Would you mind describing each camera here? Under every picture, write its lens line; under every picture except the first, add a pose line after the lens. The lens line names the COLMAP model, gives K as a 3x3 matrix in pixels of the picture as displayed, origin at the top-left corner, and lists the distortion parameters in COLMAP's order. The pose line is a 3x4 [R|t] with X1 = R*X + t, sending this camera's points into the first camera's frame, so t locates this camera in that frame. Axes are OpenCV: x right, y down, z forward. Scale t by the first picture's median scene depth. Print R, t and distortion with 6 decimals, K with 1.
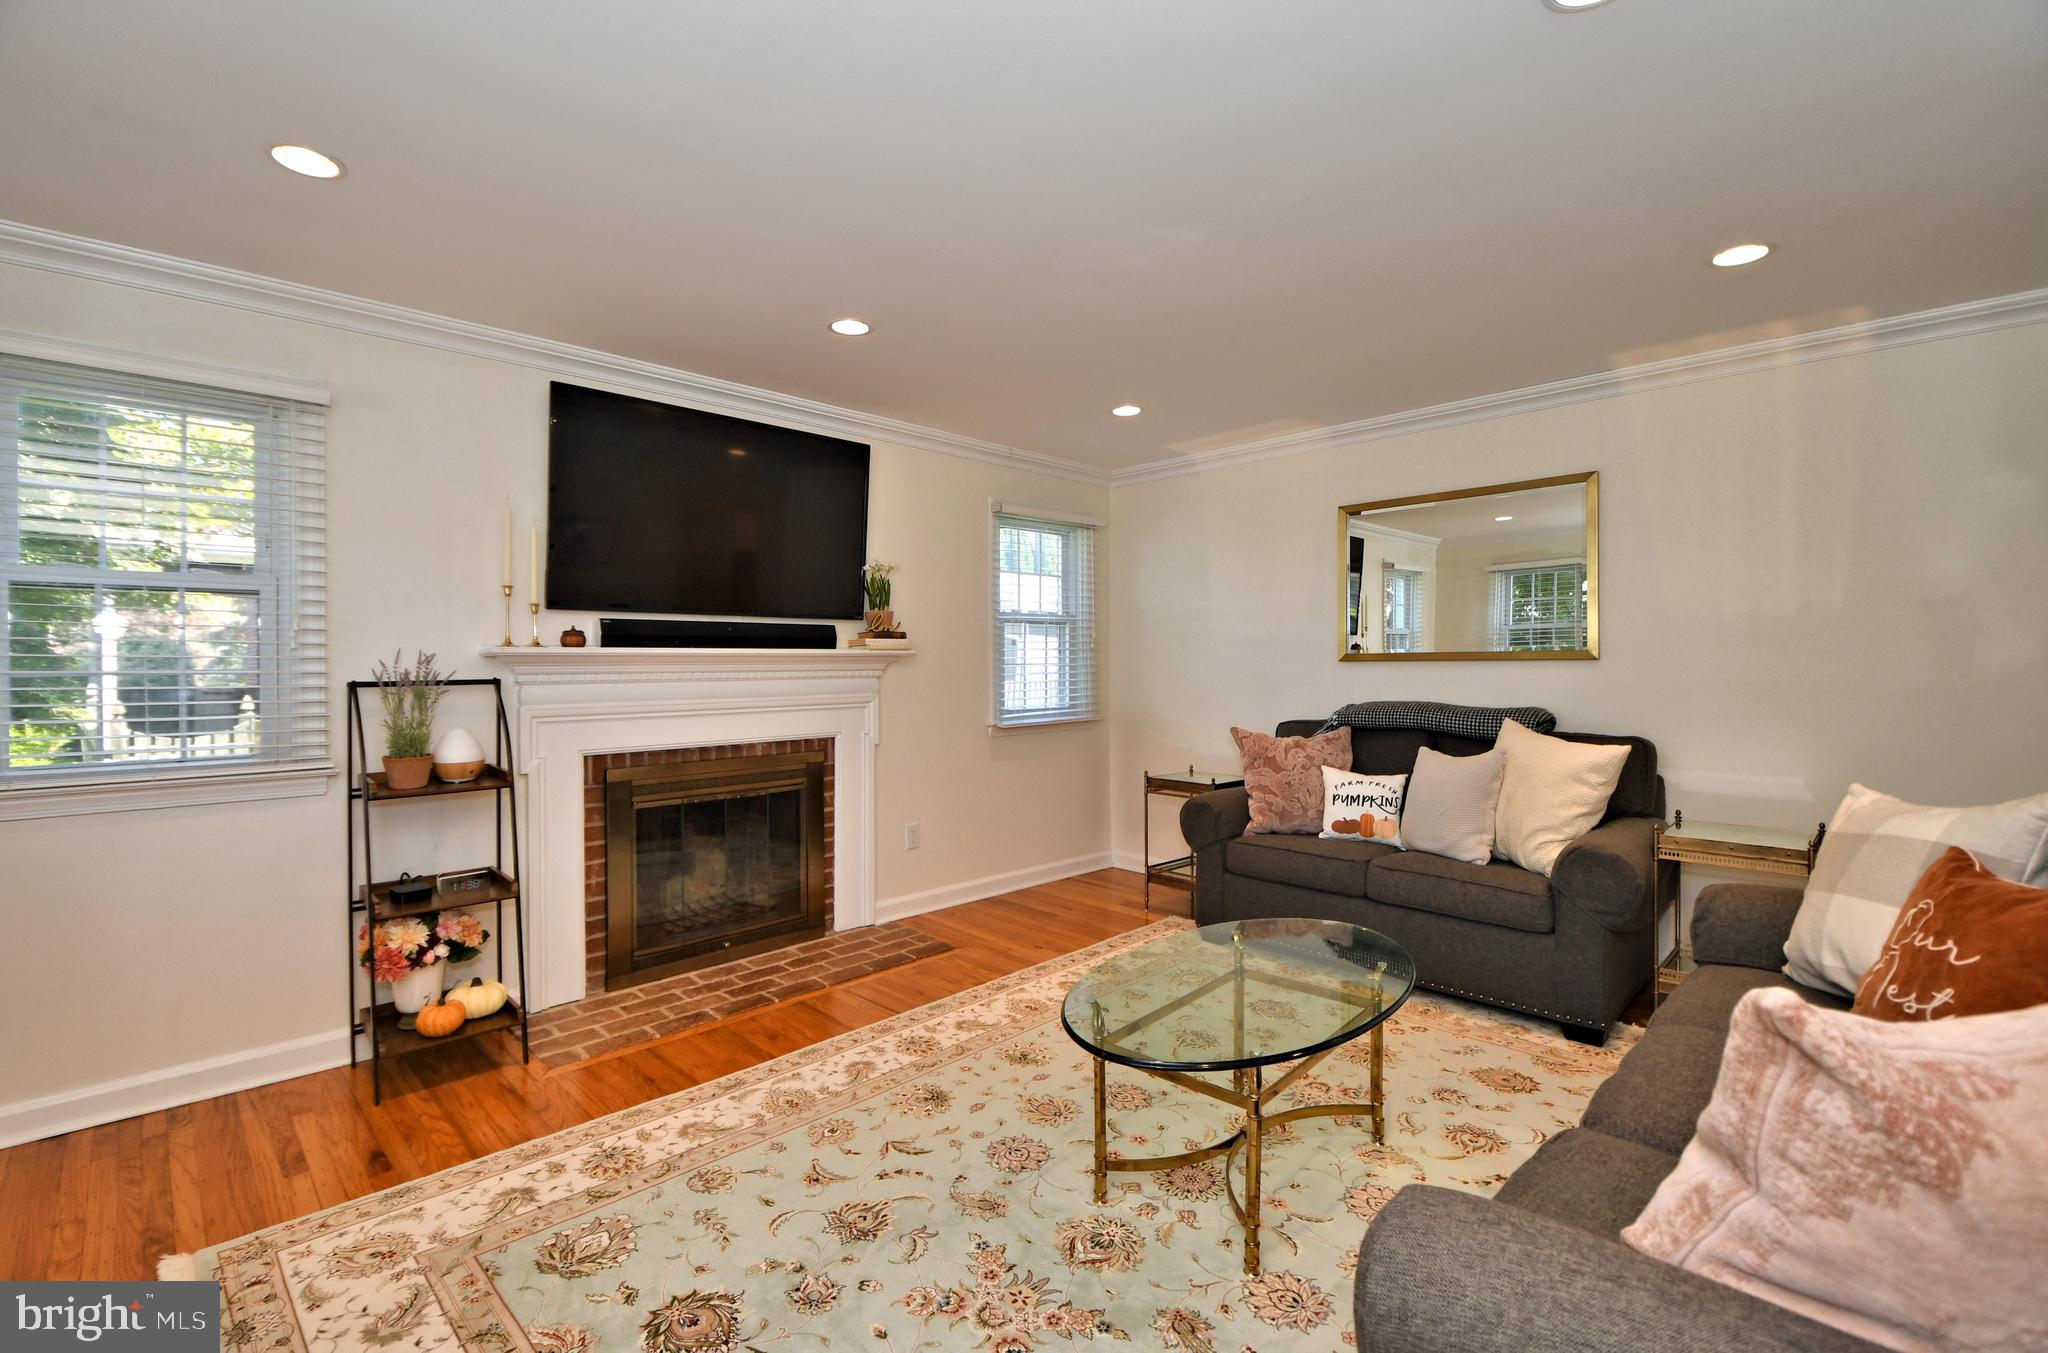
lens RADIAL K [[891.8, 0, 1027.2], [0, 891.8, 669.4], [0, 0, 1]] dist [0.047373, -0.042257]
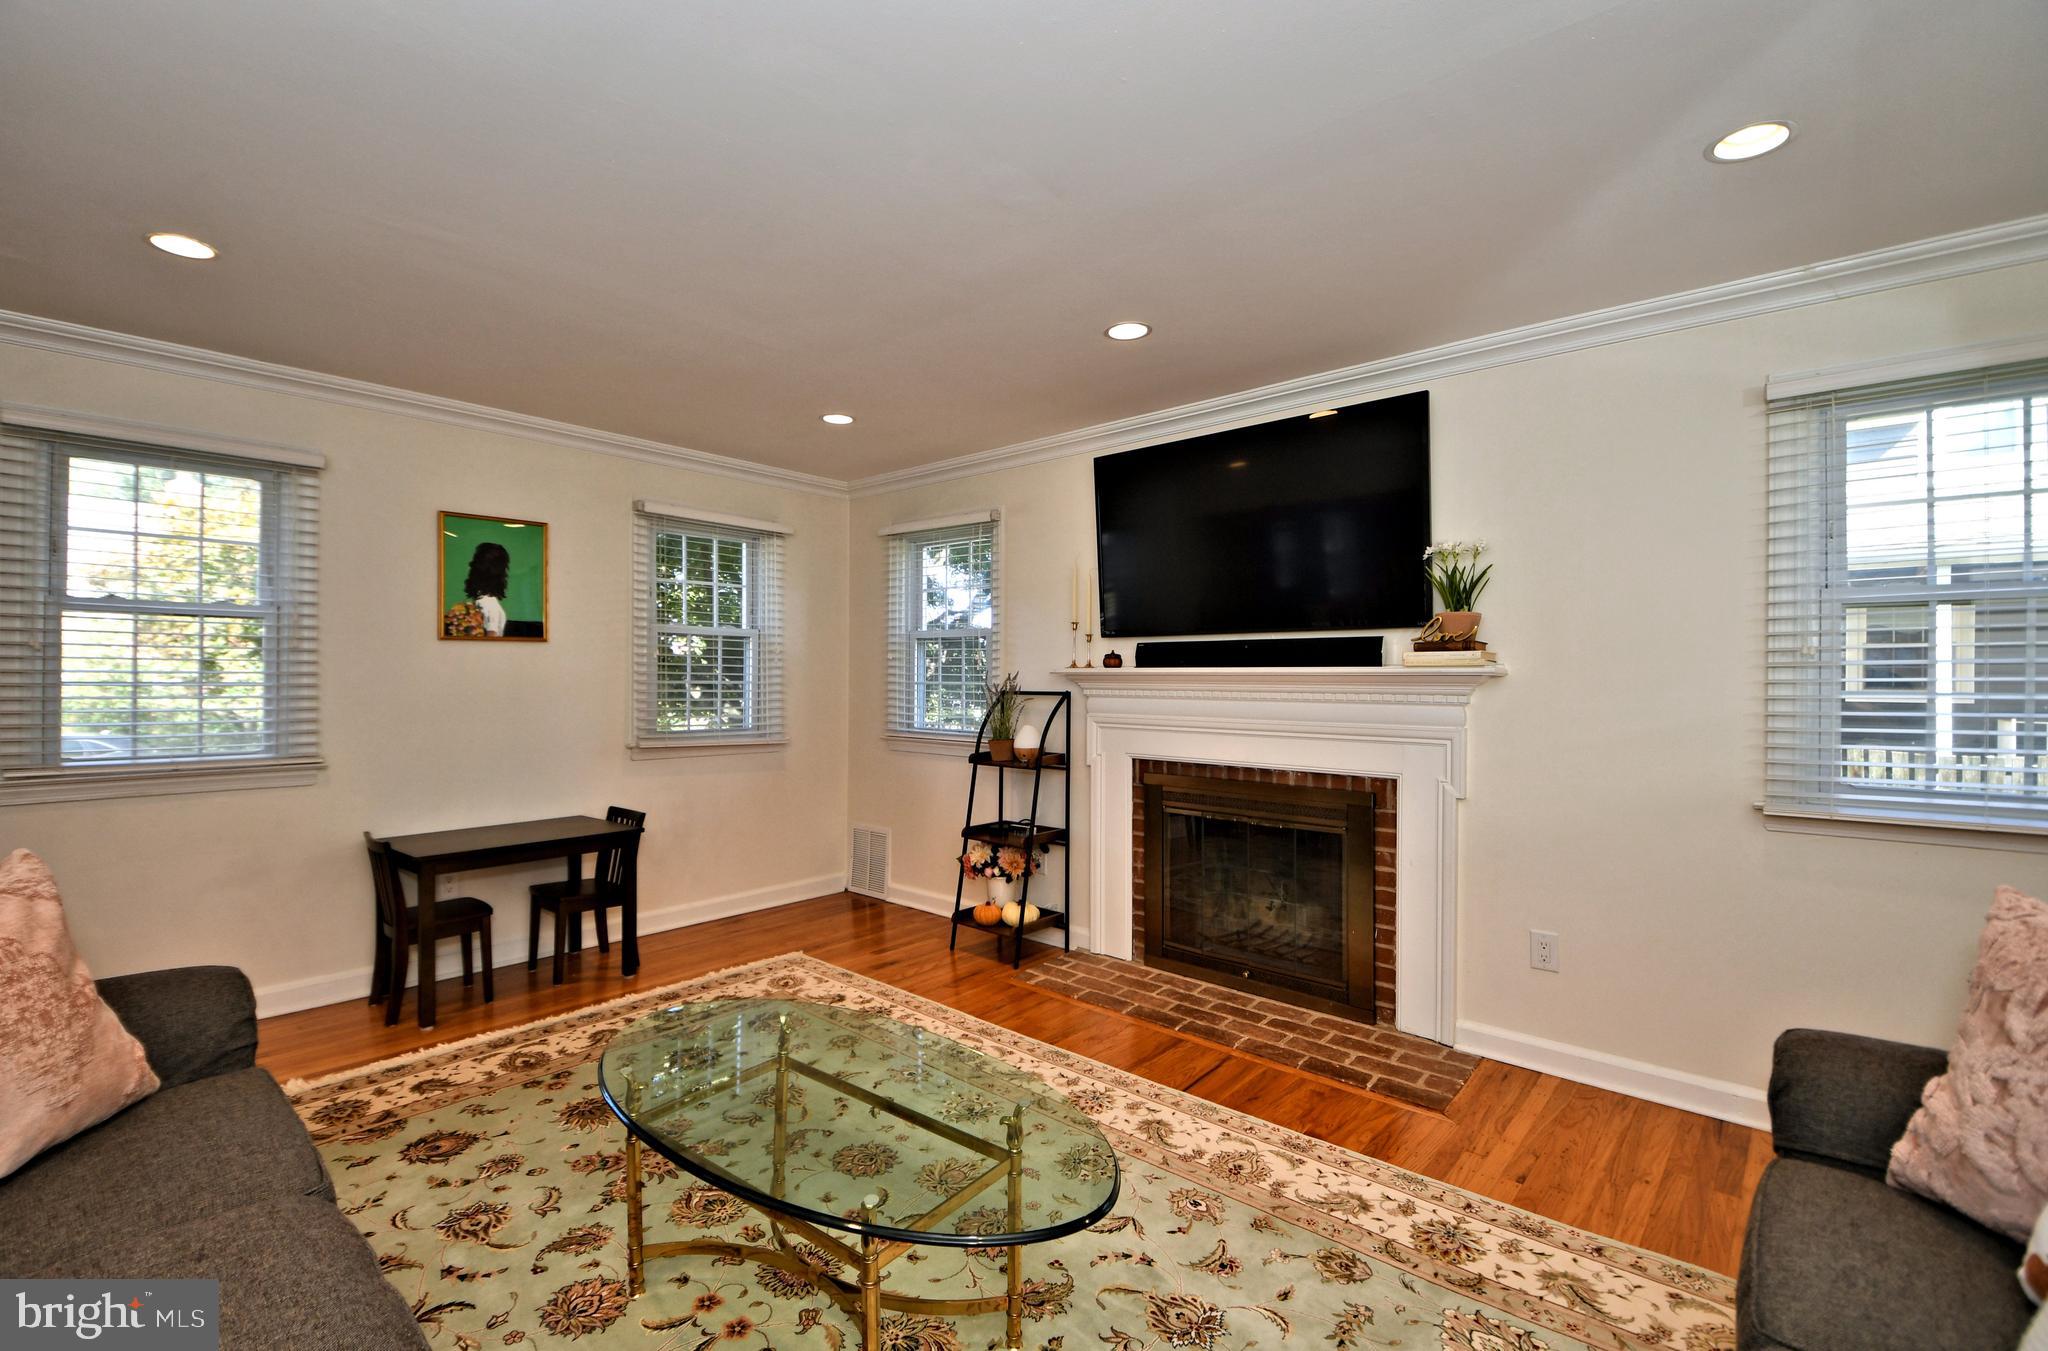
lens RADIAL K [[843.9, 0, 900.4], [0, 843.9, 676.5], [0, 0, 1]] dist [0.018699, -0.000149]
pose [[0.034554, 0.003372, -0.999397, 0.612401], [-0.014949, 0.999884, 0.002857, -0.011254], [0.999291, 0.014841, 0.034600, 0.645683]]
